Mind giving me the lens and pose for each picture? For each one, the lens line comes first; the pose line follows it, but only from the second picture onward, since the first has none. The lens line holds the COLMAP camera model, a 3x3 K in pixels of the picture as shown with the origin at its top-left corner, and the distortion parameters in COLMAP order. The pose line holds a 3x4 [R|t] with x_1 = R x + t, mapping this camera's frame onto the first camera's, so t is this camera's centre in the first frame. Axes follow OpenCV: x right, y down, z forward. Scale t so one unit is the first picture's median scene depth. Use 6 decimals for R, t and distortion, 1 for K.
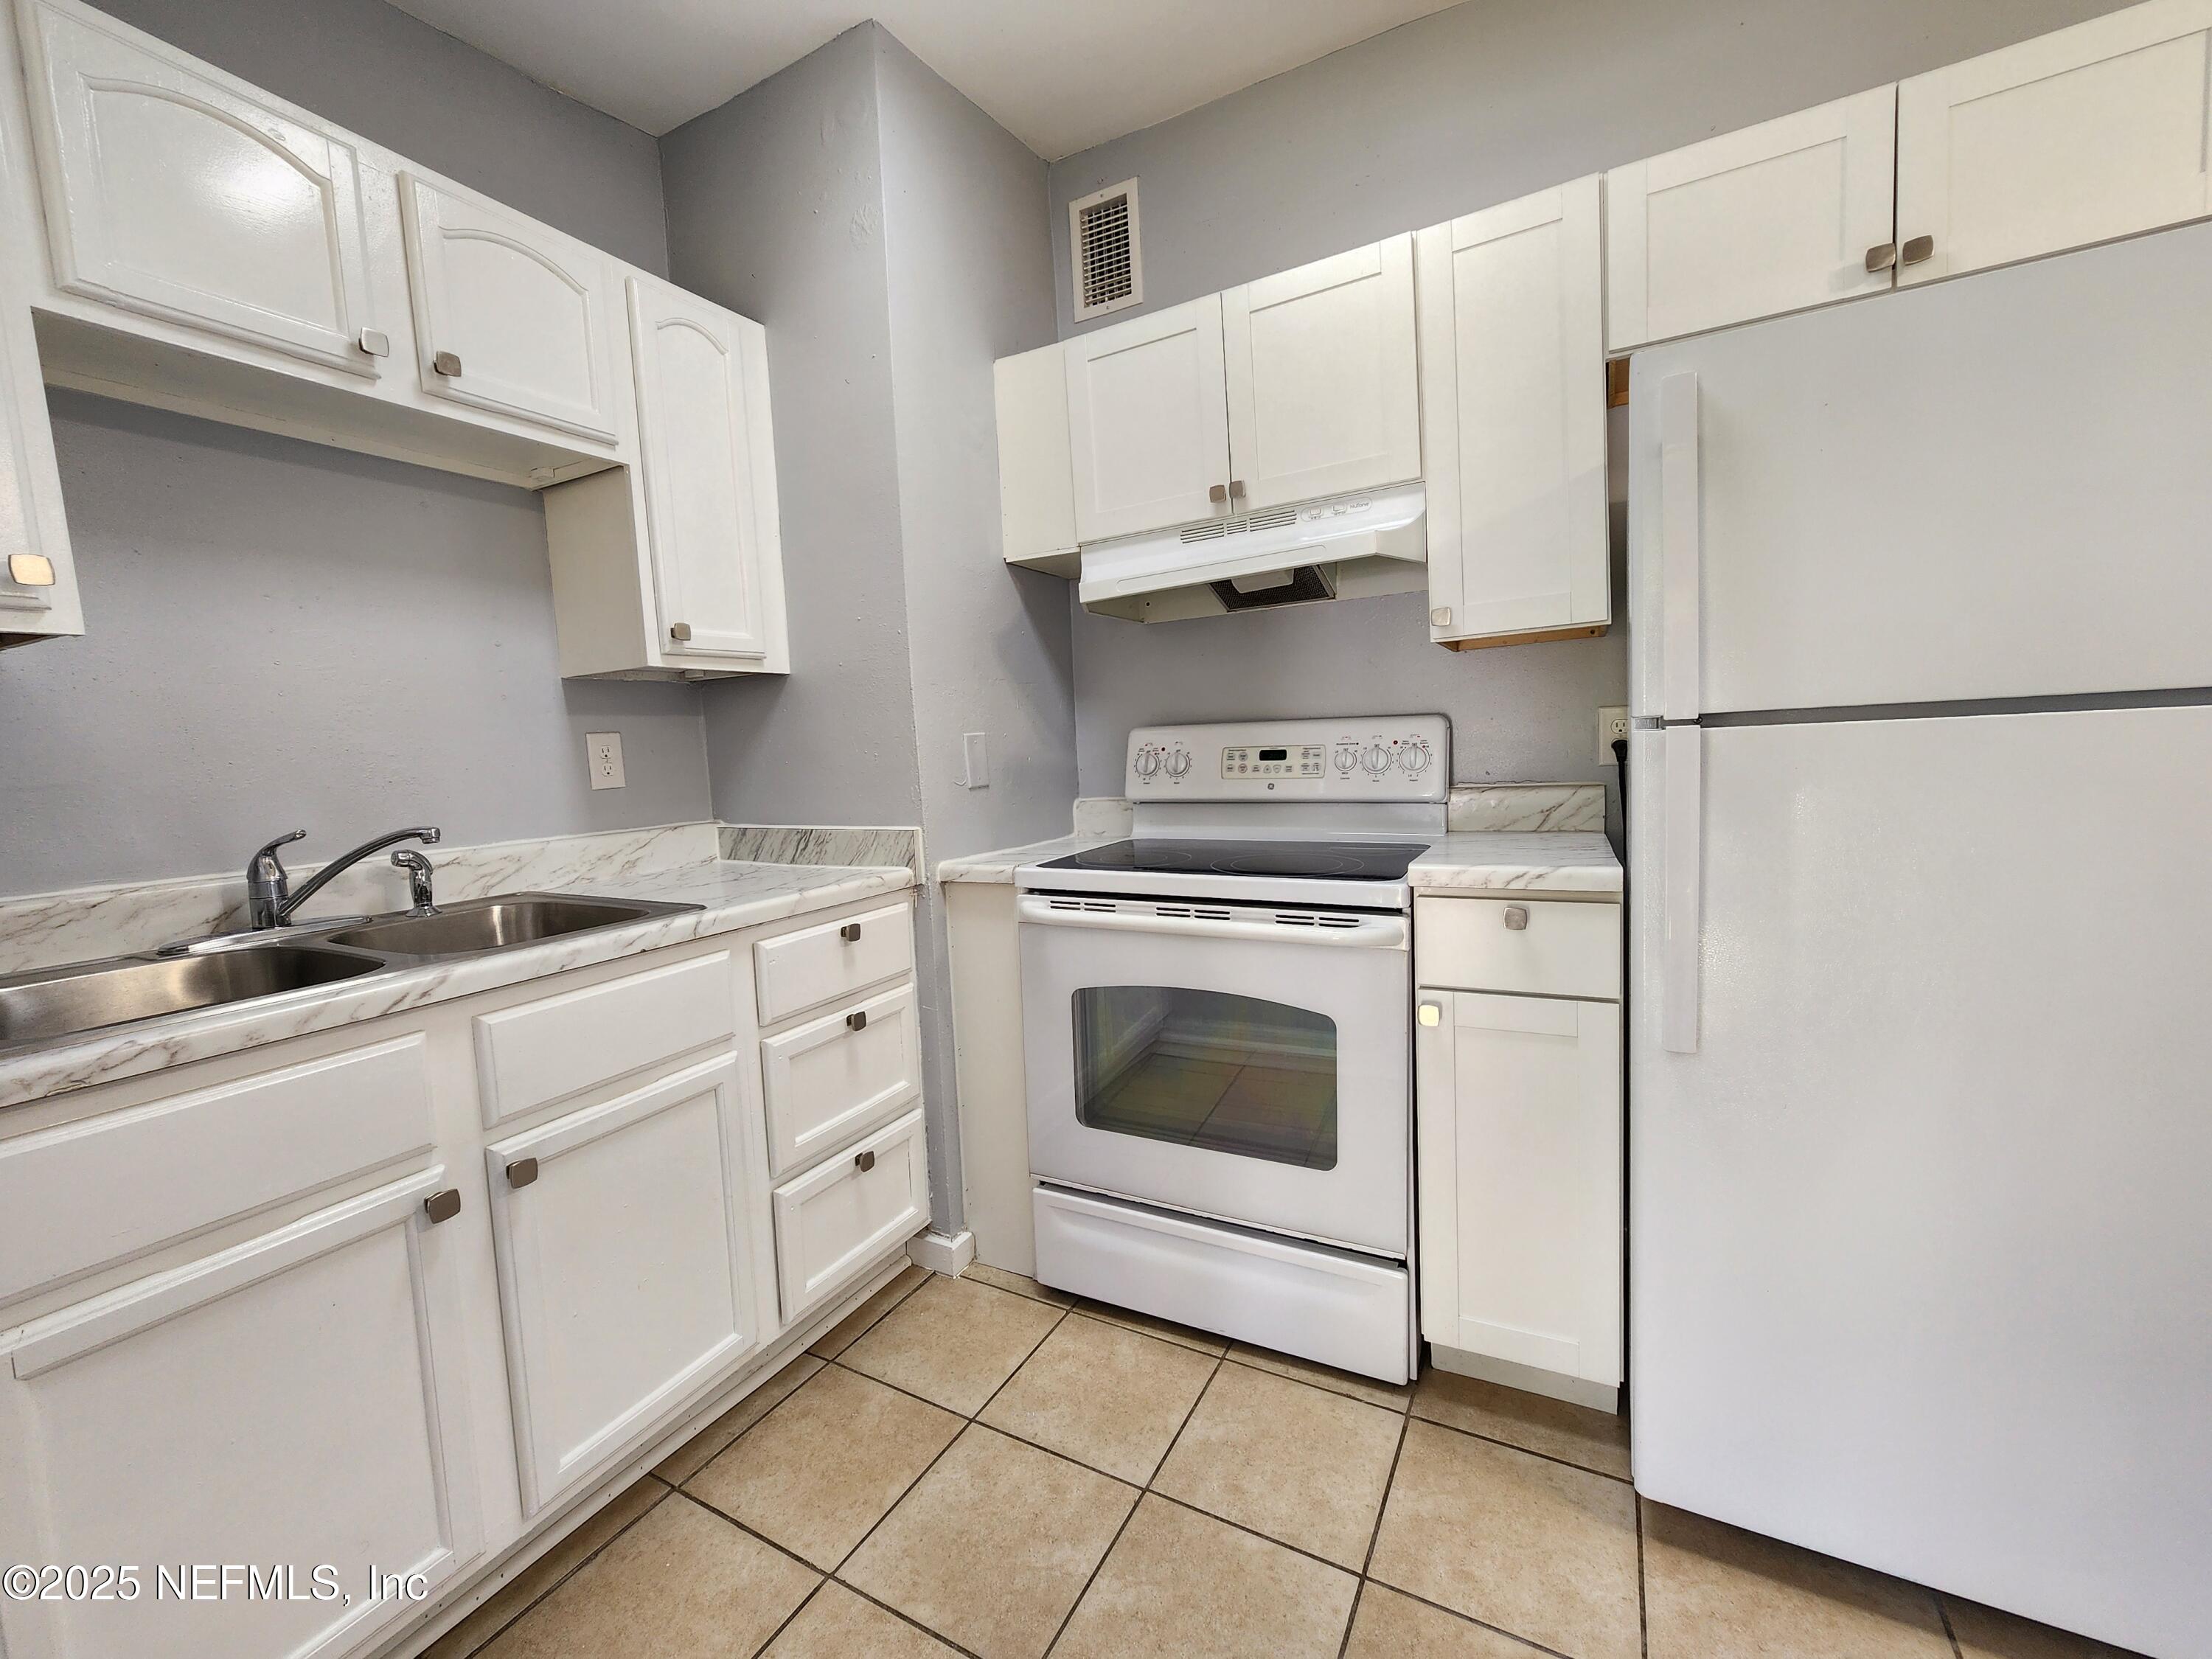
lens RADIAL K [[897.0, 0, 1104.6], [0, 897.0, 822.8], [0, 0, 1]] dist [0.001353, 0.000422]
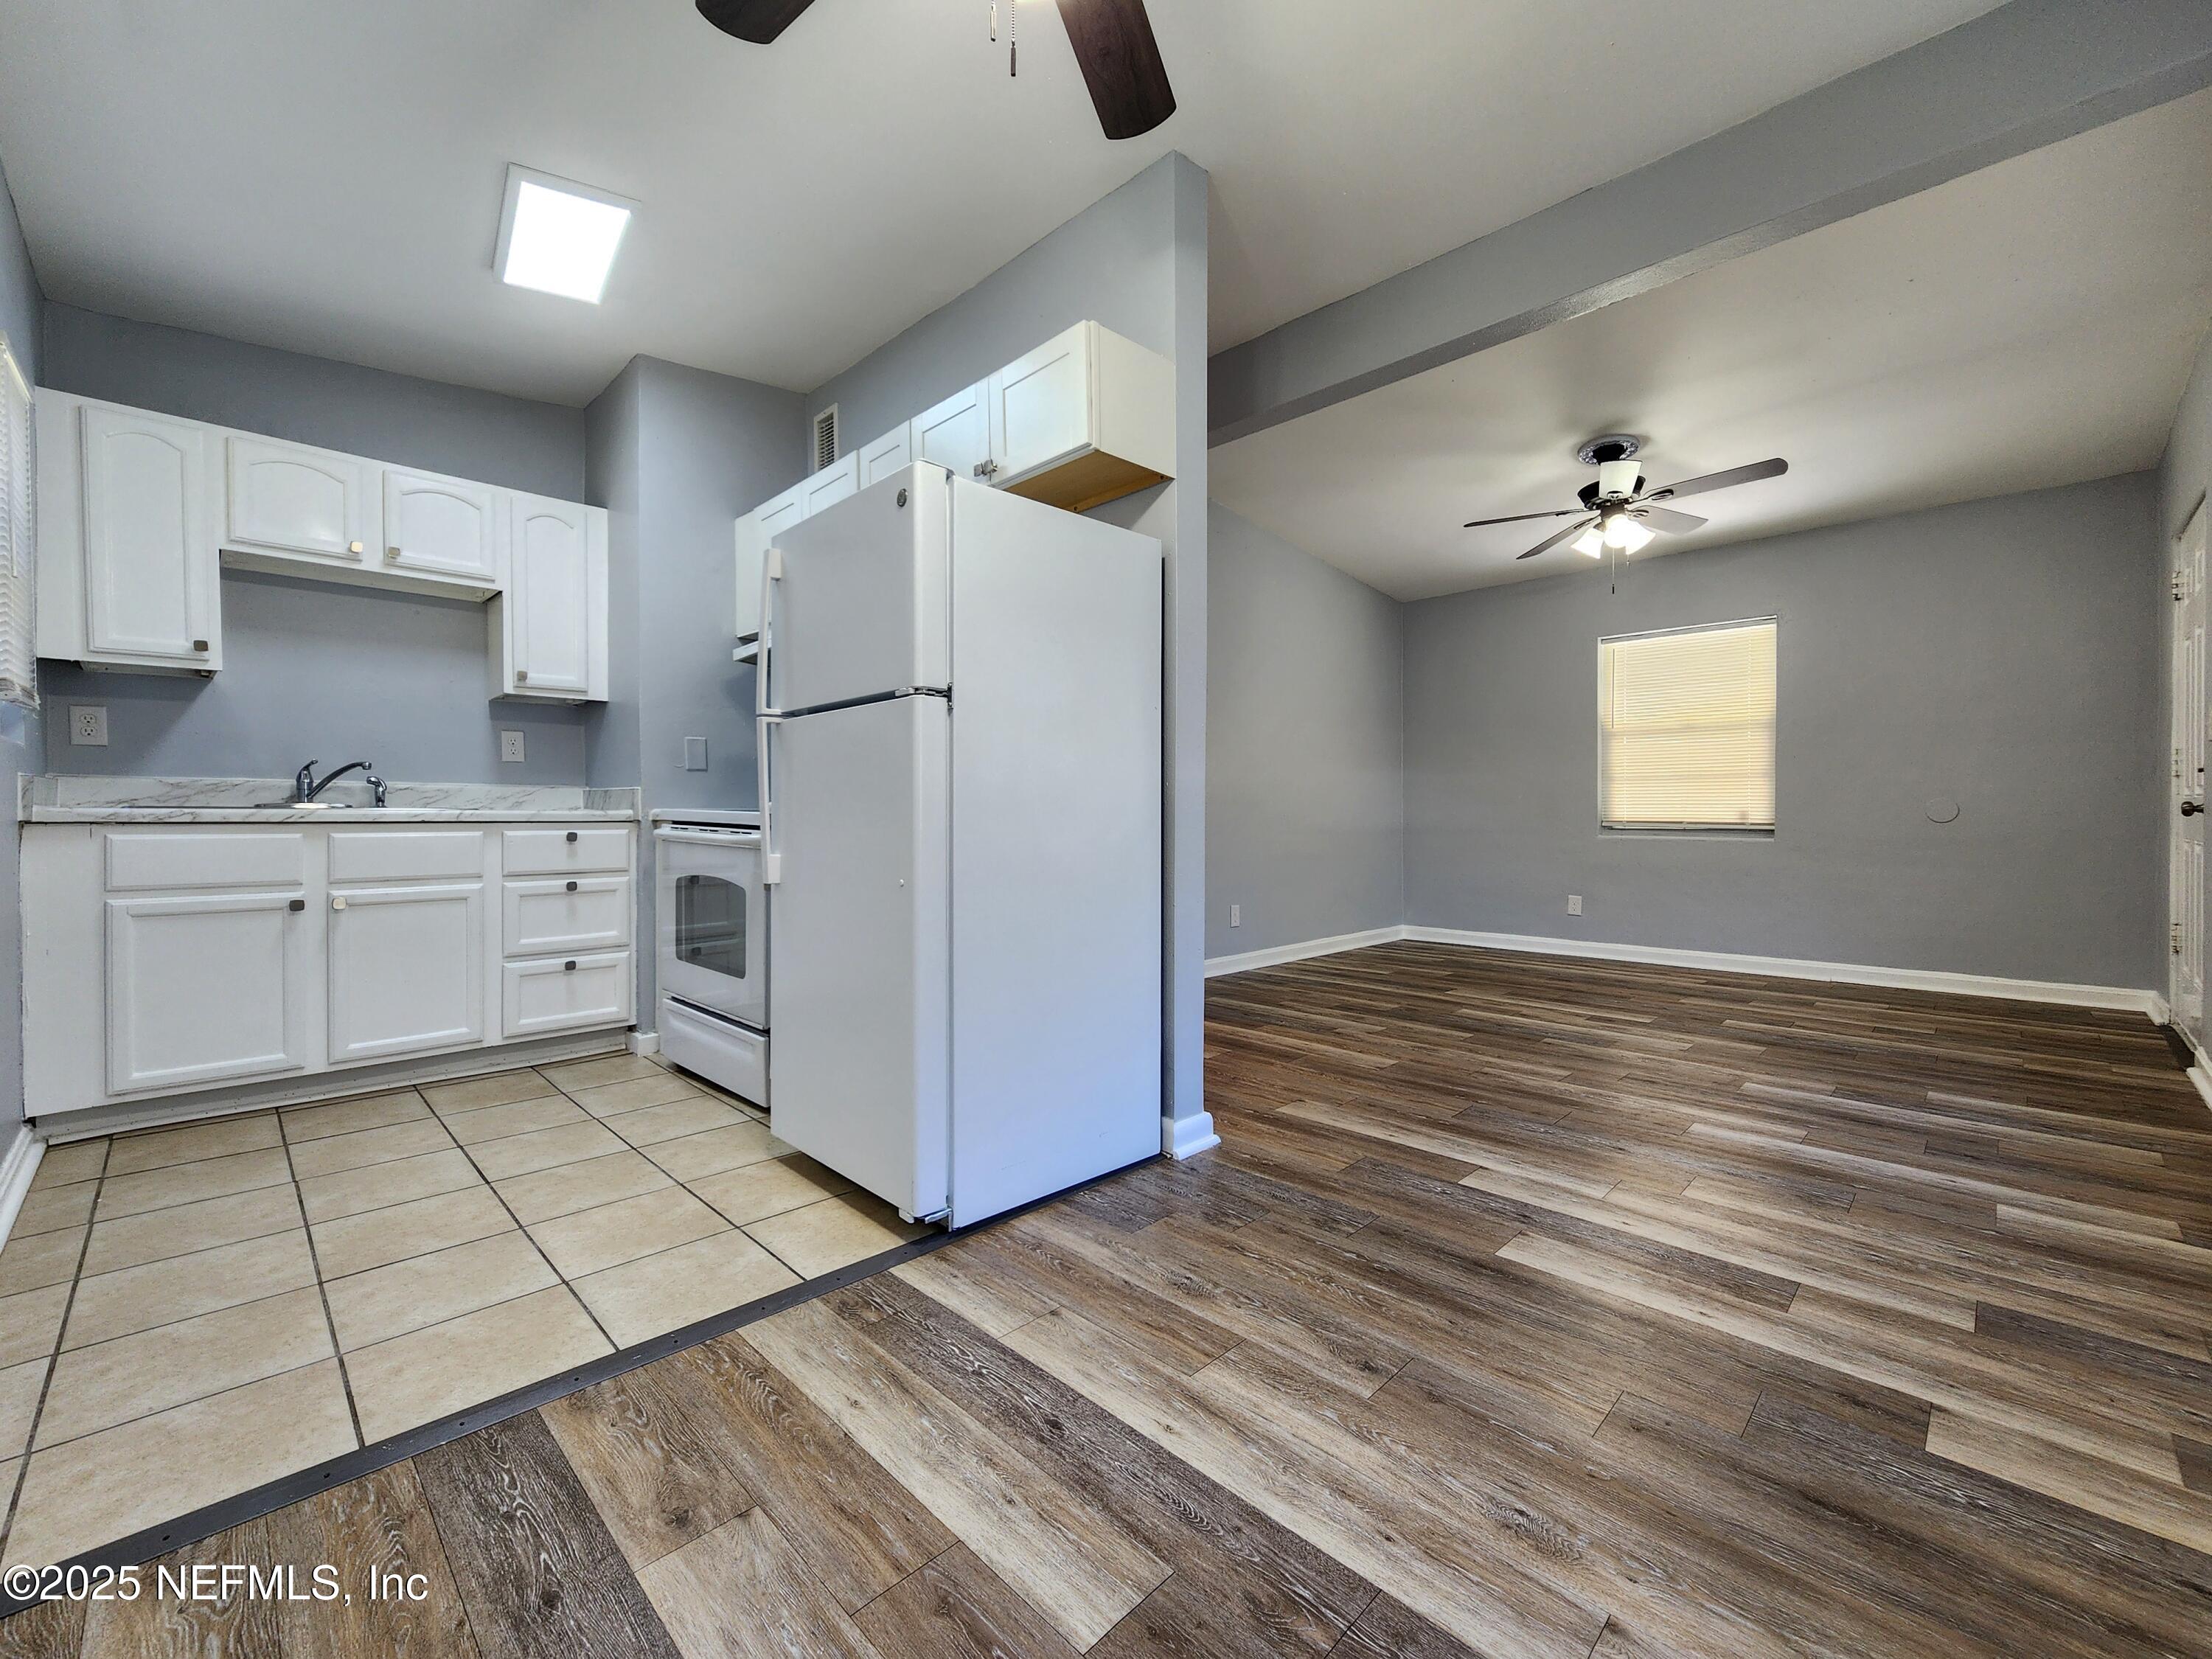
lens RADIAL K [[897.0, 0, 1104.6], [0, 897.0, 822.8], [0, 0, 1]] dist [0.001353, 0.000422]
pose [[0.958779, 0.048829, -0.279927, 1.173955], [-0.069146, 0.995605, -0.063163, 0.123685], [0.275613, 0.079915, 0.957941, -0.424286]]
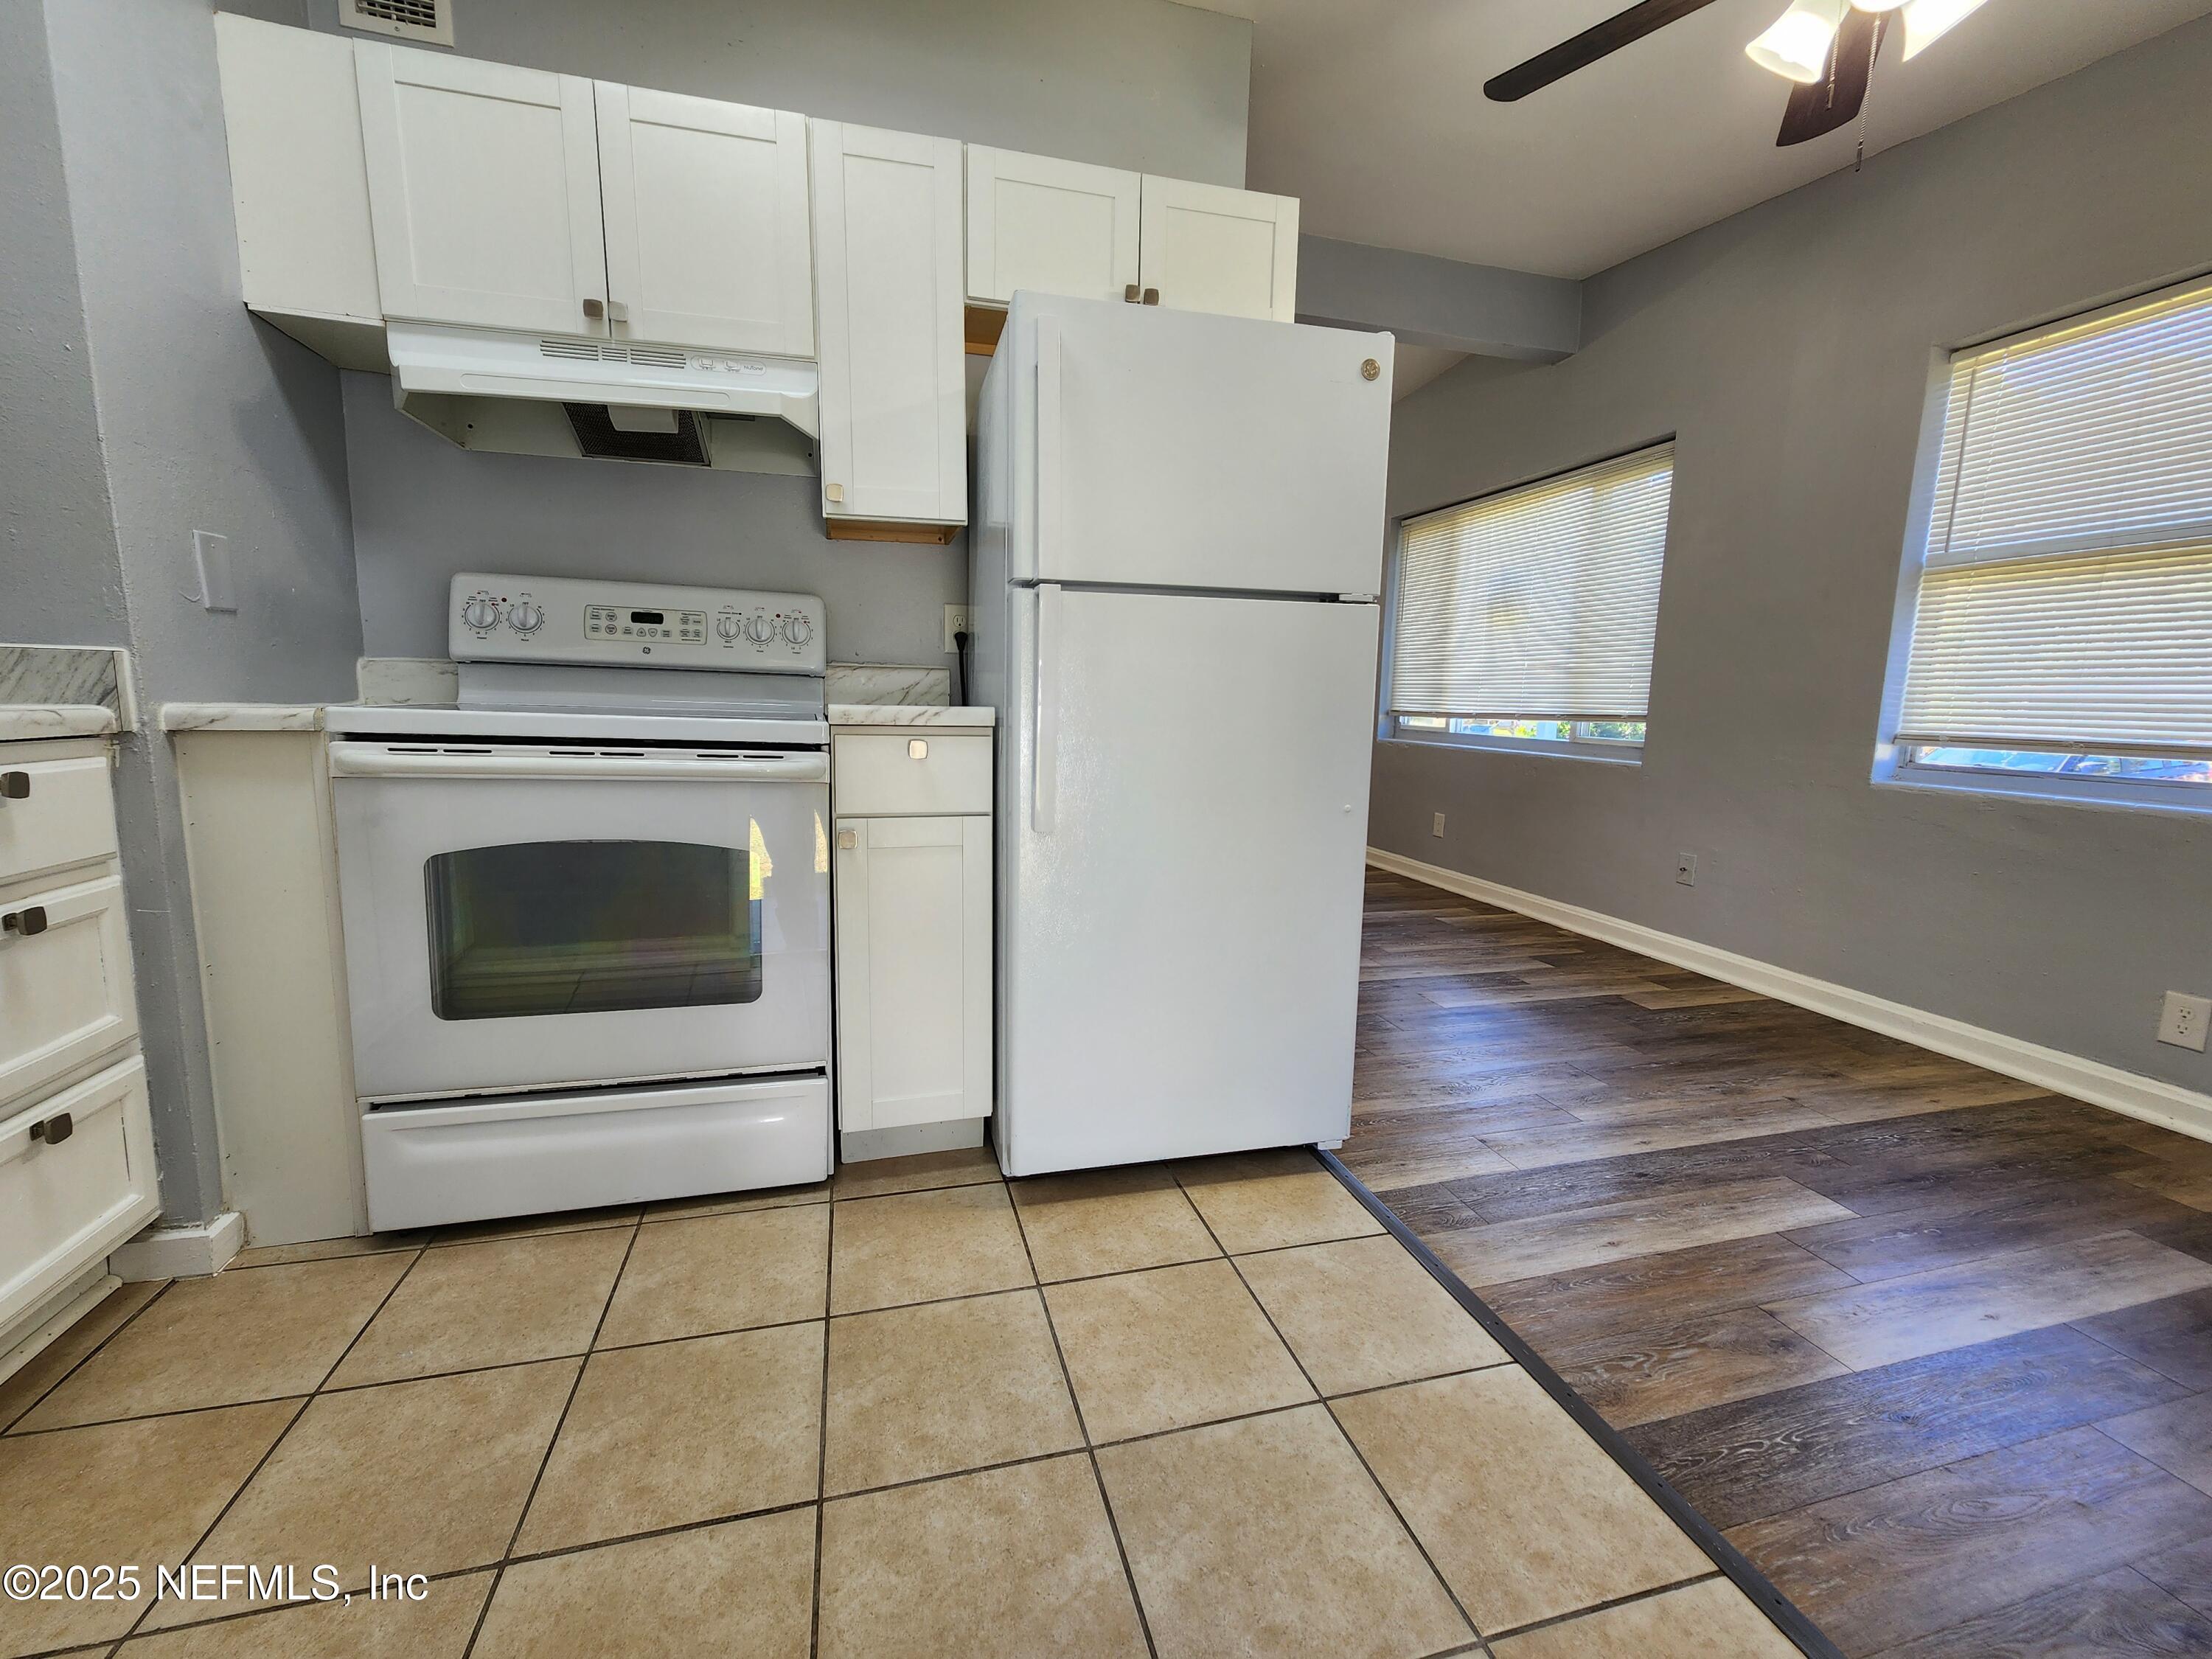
lens RADIAL K [[896.7, 0, 1082.2], [0, 896.7, 818.5], [0, 0, 1]] dist [0.002958, 0.000364]
pose [[0.726340, -0.030361, 0.686665, -0.154040], [0.005329, 0.999243, 0.038545, 0.115681], [-0.687315, -0.024338, 0.725951, -0.011736]]
